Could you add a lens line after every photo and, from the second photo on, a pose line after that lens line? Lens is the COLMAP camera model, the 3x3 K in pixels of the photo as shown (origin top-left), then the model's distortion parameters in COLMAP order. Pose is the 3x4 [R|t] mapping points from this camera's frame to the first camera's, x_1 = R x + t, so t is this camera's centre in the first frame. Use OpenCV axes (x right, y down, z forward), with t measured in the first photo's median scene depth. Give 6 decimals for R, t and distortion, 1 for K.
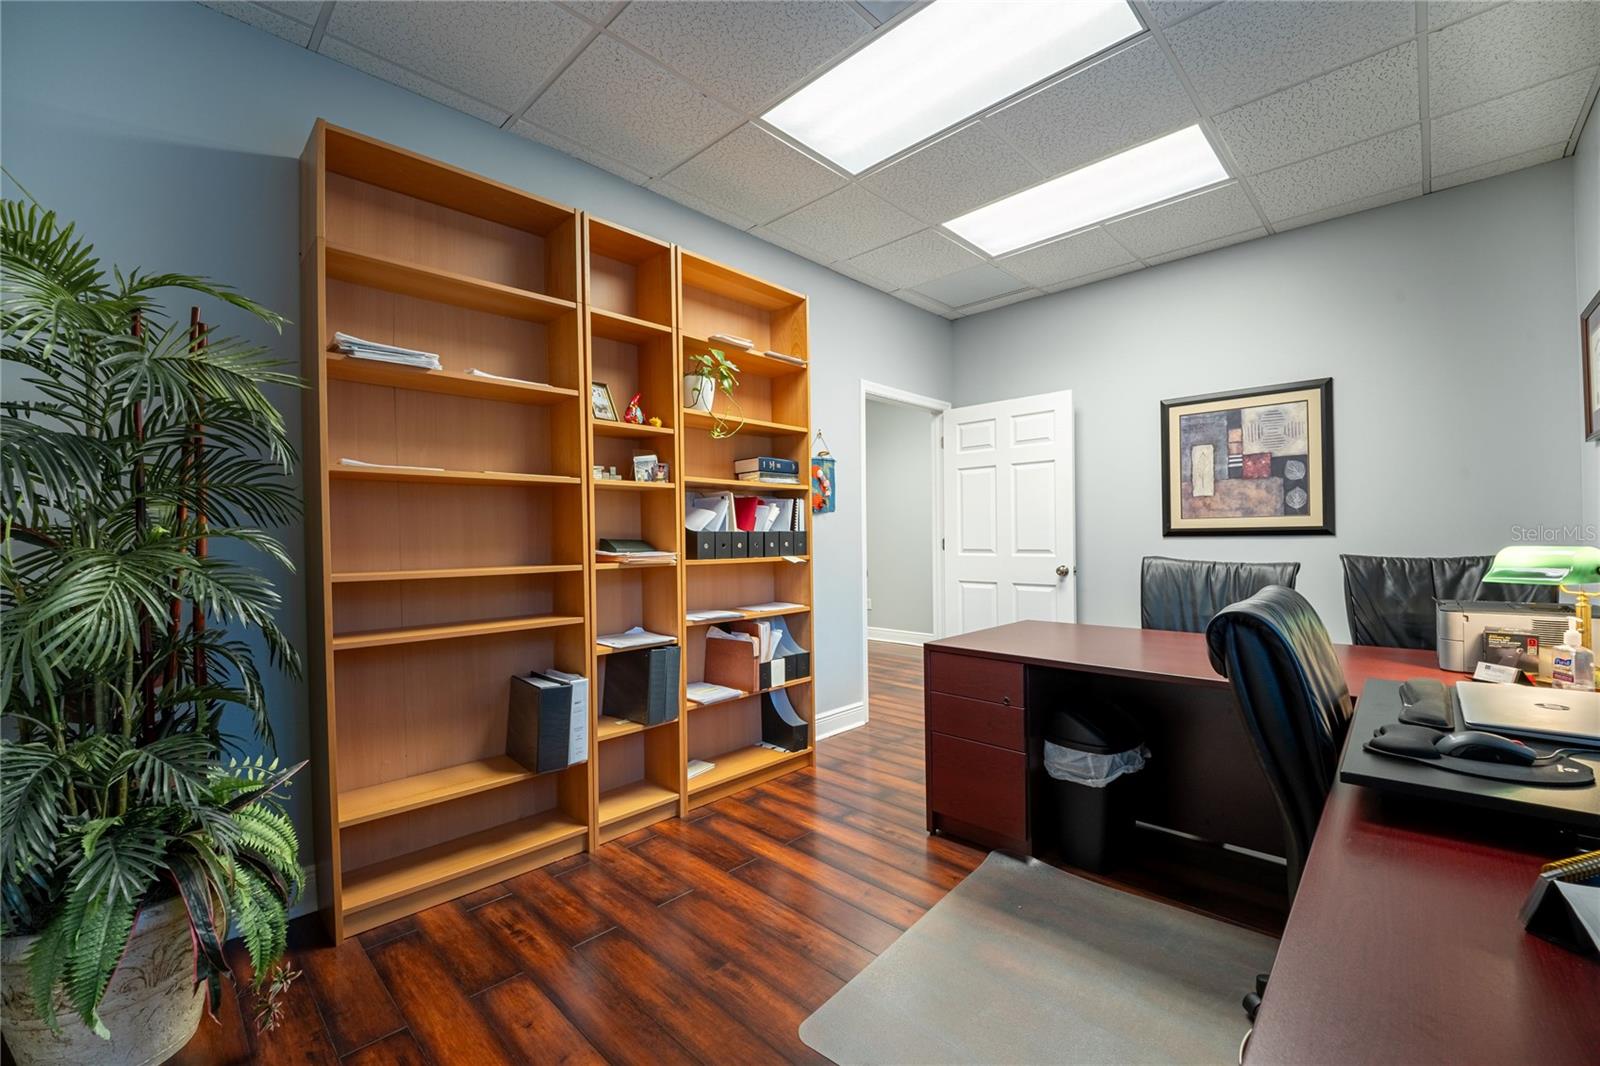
lens RADIAL K [[663.1, 0, 796.3], [0, 663.1, 539.5], [0, 0, 1]] dist [-0.003037, -0.000577]
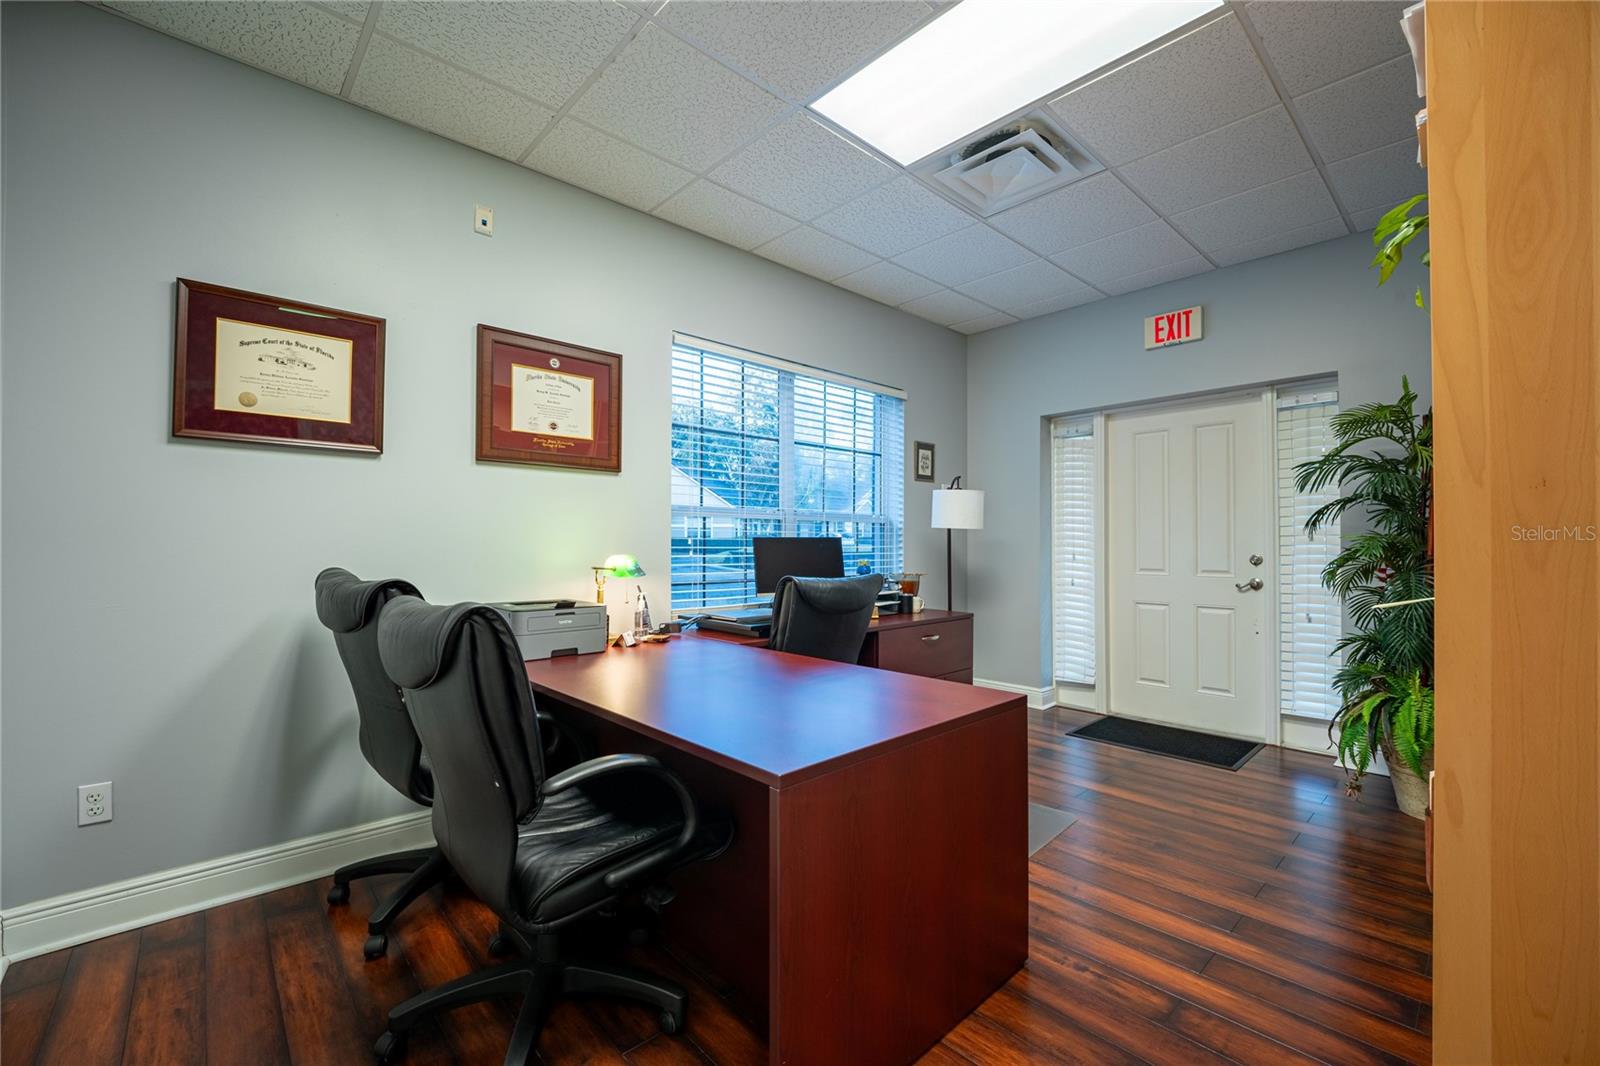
lens RADIAL K [[663.1, 0, 796.3], [0, 663.1, 539.5], [0, 0, 1]] dist [-0.003037, -0.000577]
pose [[-0.998358, 0.015915, 0.055025, 0.346179], [0.015689, 0.999867, -0.004543, -0.010453], [-0.055090, -0.003672, -0.998475, 1.500245]]
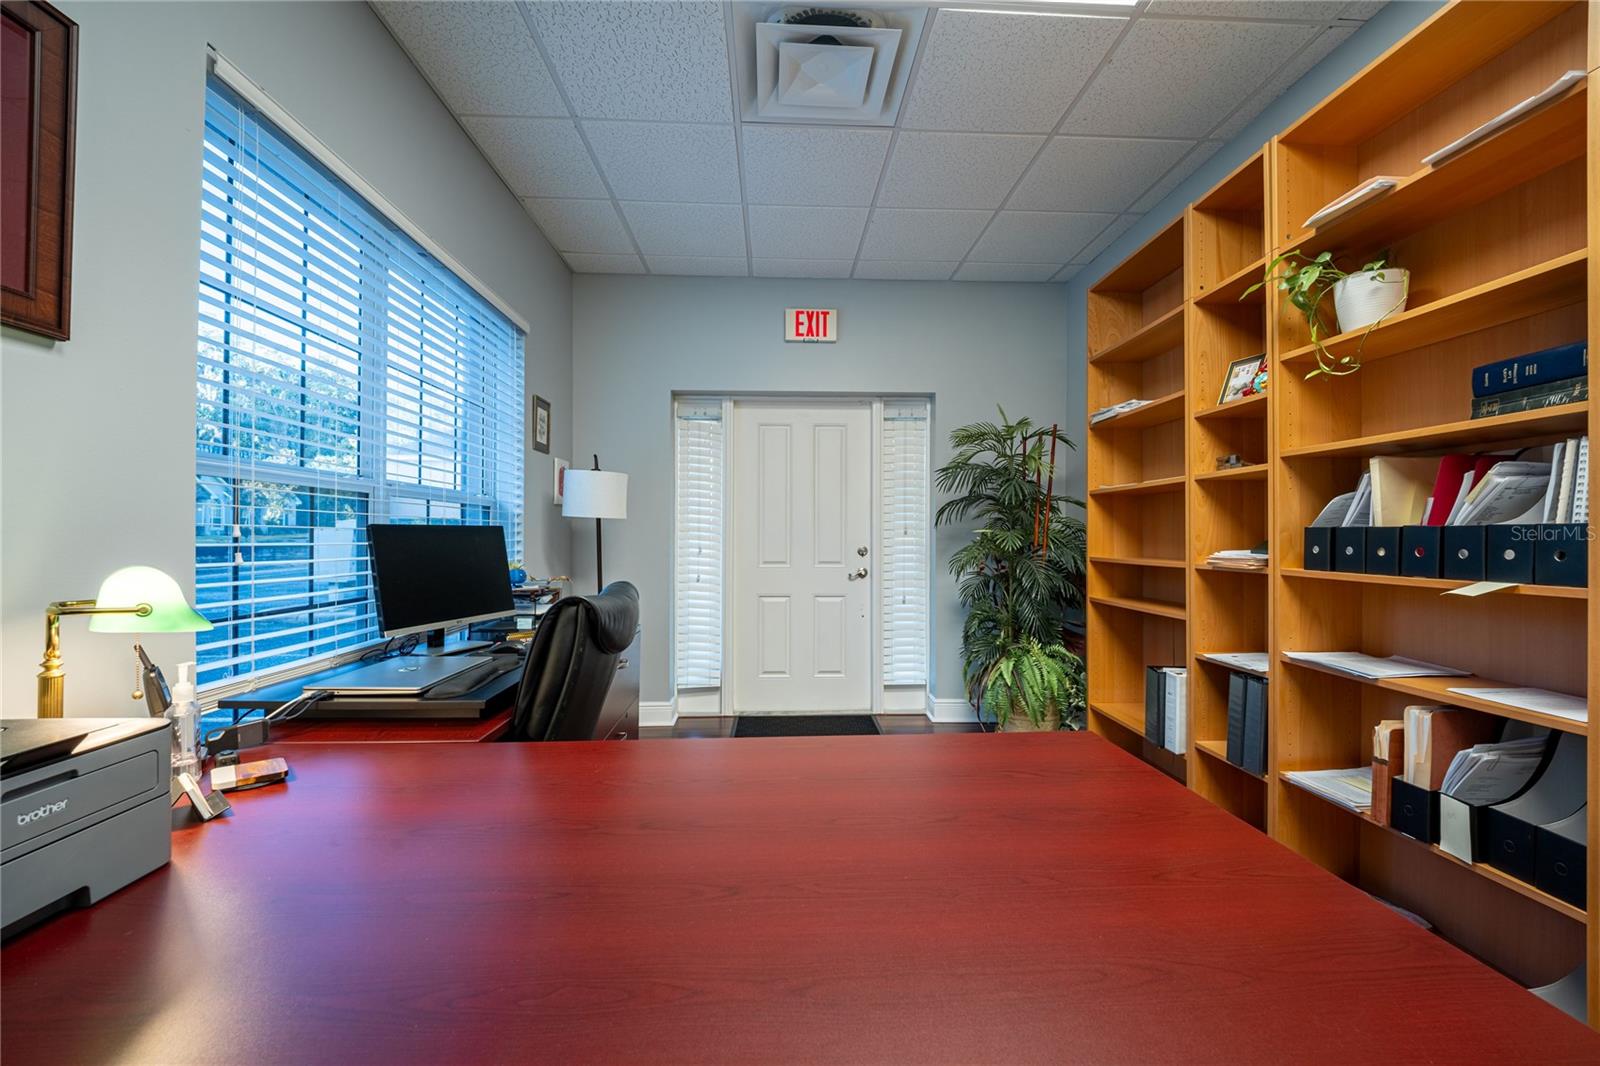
lens RADIAL K [[654.2, 0, 797.1], [0, 654.2, 536.1], [0, 0, 1]] dist [0.012887, -0.022753]
pose [[-0.678500, 0.014148, -0.734464, 0.662051], [0.006640, 0.999892, 0.013126, -0.014848], [0.734570, 0.004029, -0.678521, 1.032402]]
